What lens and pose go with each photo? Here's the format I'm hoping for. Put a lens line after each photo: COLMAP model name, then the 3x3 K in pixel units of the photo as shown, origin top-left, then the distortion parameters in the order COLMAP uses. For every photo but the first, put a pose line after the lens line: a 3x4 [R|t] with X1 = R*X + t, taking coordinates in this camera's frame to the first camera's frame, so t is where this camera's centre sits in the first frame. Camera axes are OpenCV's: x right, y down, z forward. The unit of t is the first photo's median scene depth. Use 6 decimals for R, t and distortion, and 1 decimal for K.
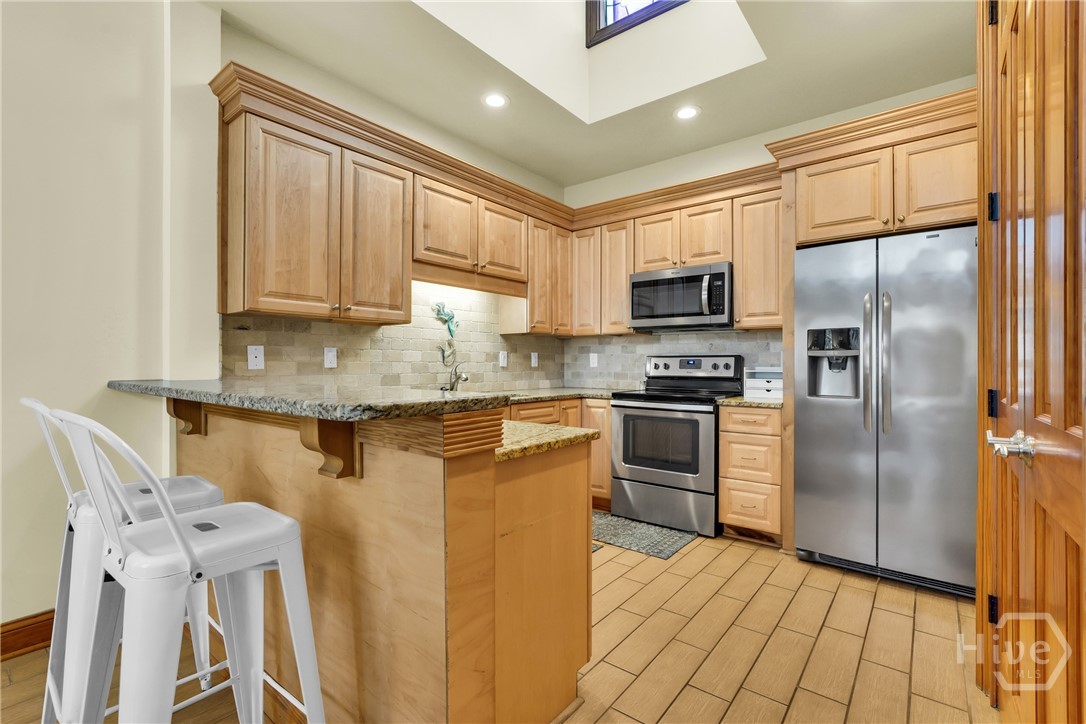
lens RADIAL K [[485.3, 0, 547.3], [0, 485.3, 363.1], [0, 0, 1]] dist [-0.015939, 0.008233]
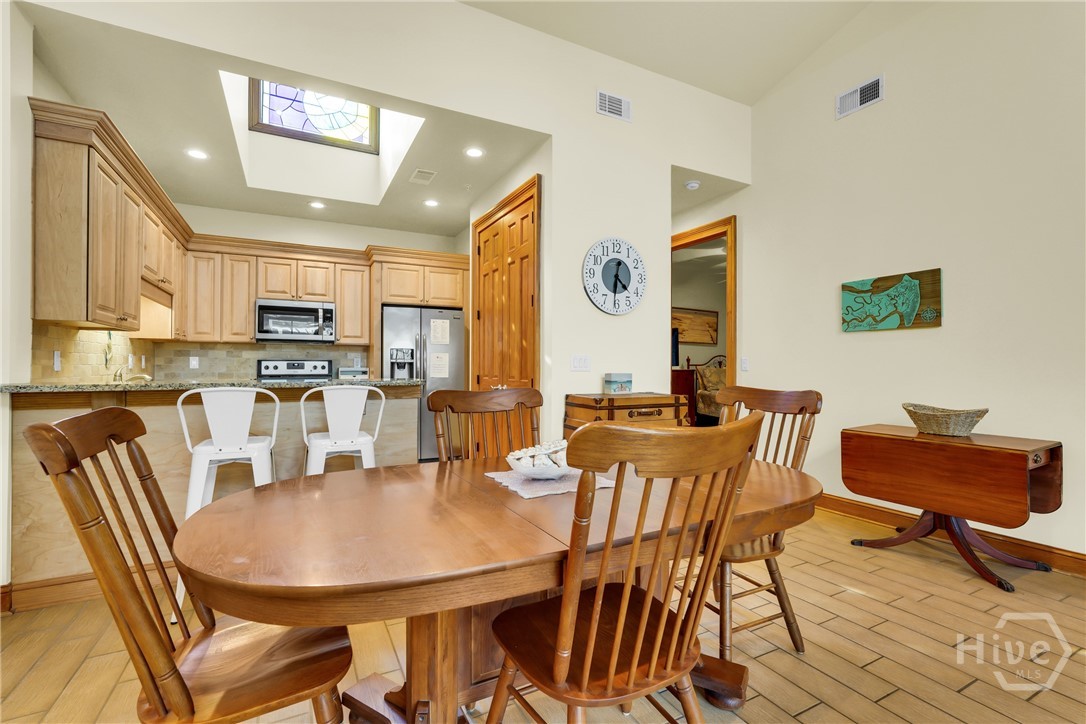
lens RADIAL K [[485.3, 0, 541.4], [0, 485.3, 361.9], [0, 0, 1]] dist [-0.015939, 0.008233]
pose [[0.413406, 0.005556, 0.910530, -0.799742], [-0.004204, 0.999982, -0.004194, -0.007945], [-0.910537, -0.002094, 0.413422, -0.294379]]
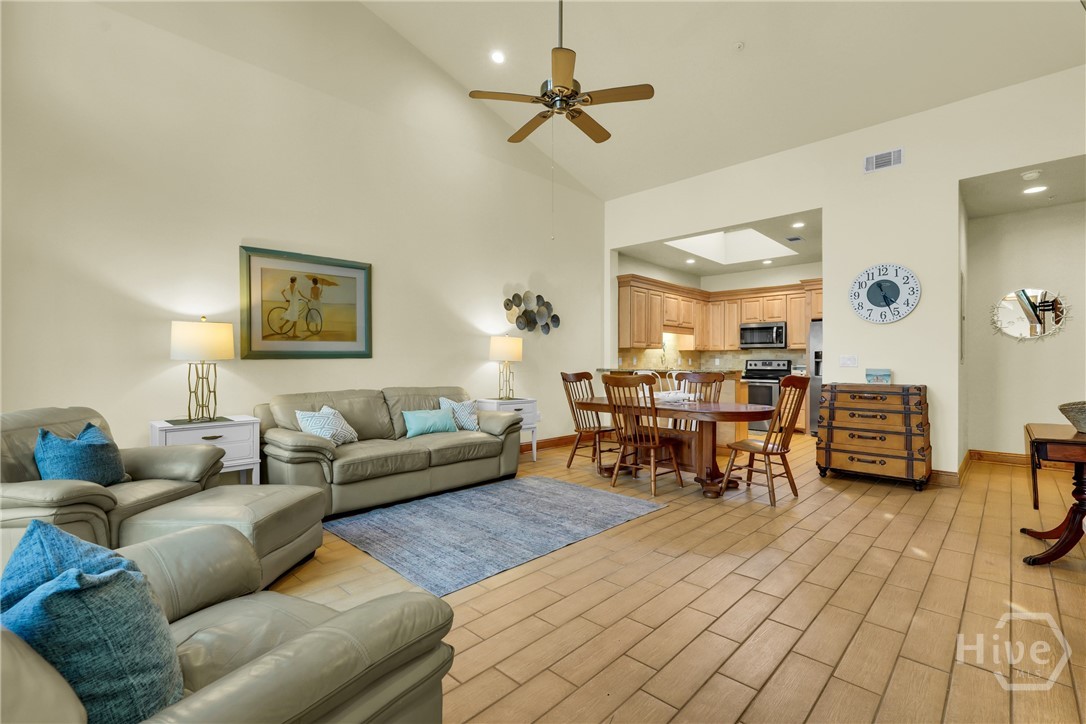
lens RADIAL K [[485.3, 0, 547.4], [0, 485.3, 362.6], [0, 0, 1]] dist [-0.015939, 0.008233]
pose [[0.995342, 0.000883, -0.096404, -0.569099], [-0.000775, 0.999999, 0.001163, -0.006243], [0.096405, -0.001083, 0.995342, -1.510735]]
